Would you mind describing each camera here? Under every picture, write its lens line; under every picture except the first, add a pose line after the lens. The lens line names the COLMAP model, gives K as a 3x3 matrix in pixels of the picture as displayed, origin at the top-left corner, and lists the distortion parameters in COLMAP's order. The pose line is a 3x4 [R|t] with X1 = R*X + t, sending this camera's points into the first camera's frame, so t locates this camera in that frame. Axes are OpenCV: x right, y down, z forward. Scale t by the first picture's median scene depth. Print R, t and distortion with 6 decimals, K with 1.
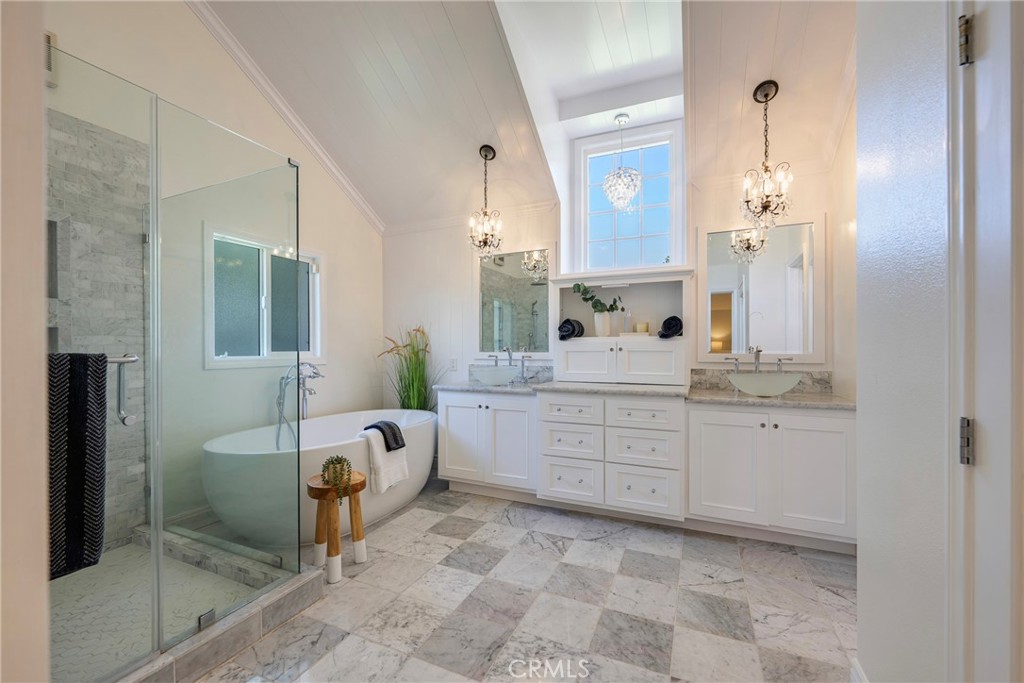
lens RADIAL K [[419.2, 0, 509.0], [0, 419.2, 347.3], [0, 0, 1]] dist [0.001902, 0.000410]
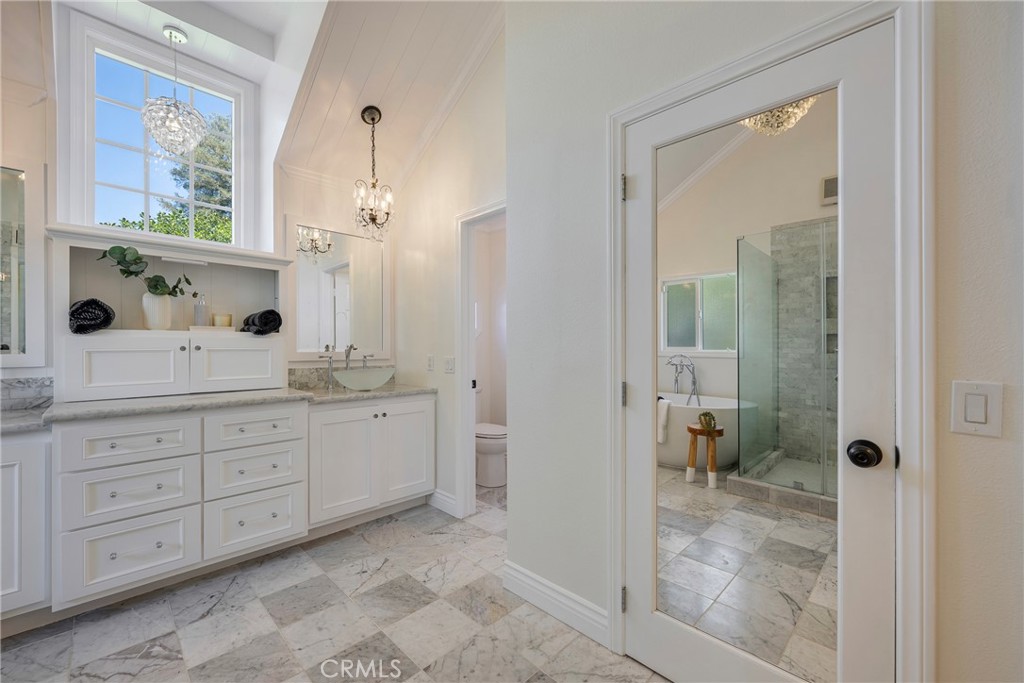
lens RADIAL K [[419.2, 0, 512.4], [0, 419.2, 344.3], [0, 0, 1]] dist [0.001902, 0.000410]
pose [[0.346512, 0.003917, 0.938037, -0.291242], [-0.001372, 0.999992, -0.003669, 0.000225], [-0.938045, -0.000016, 0.346515, 0.261335]]
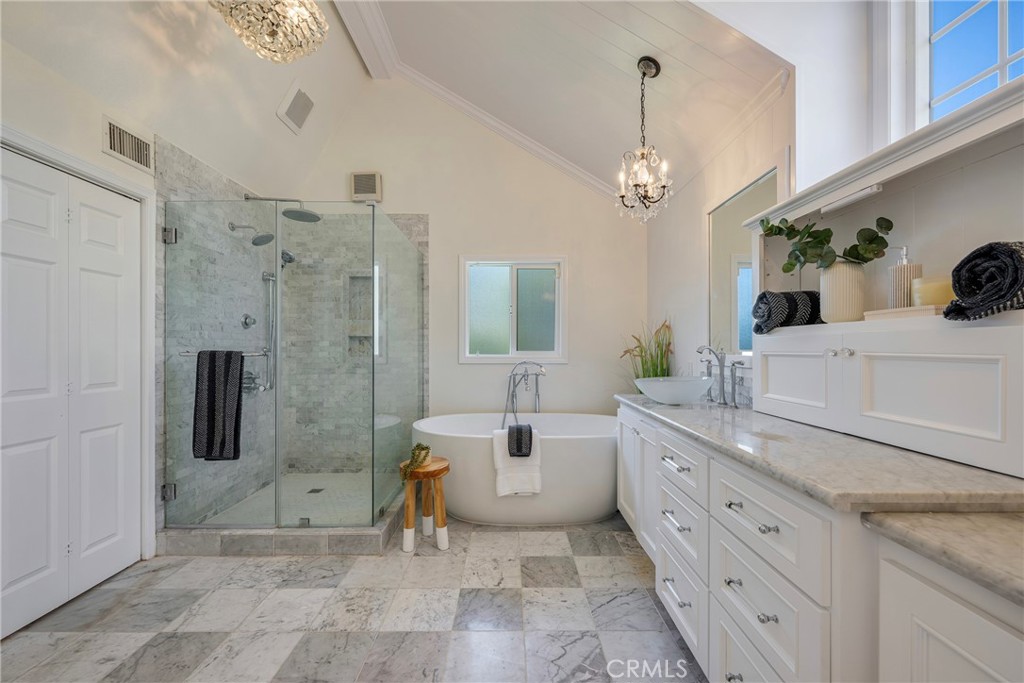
lens RADIAL K [[408.5, 0, 509.9], [0, 408.5, 345.9], [0, 0, 1]] dist [0.000535, 0.000458]
pose [[0.413915, -0.002355, -0.910312, 0.598582], [0.004538, 0.999990, -0.000524, -0.002902], [0.910304, -0.003914, 0.413922, 0.654065]]
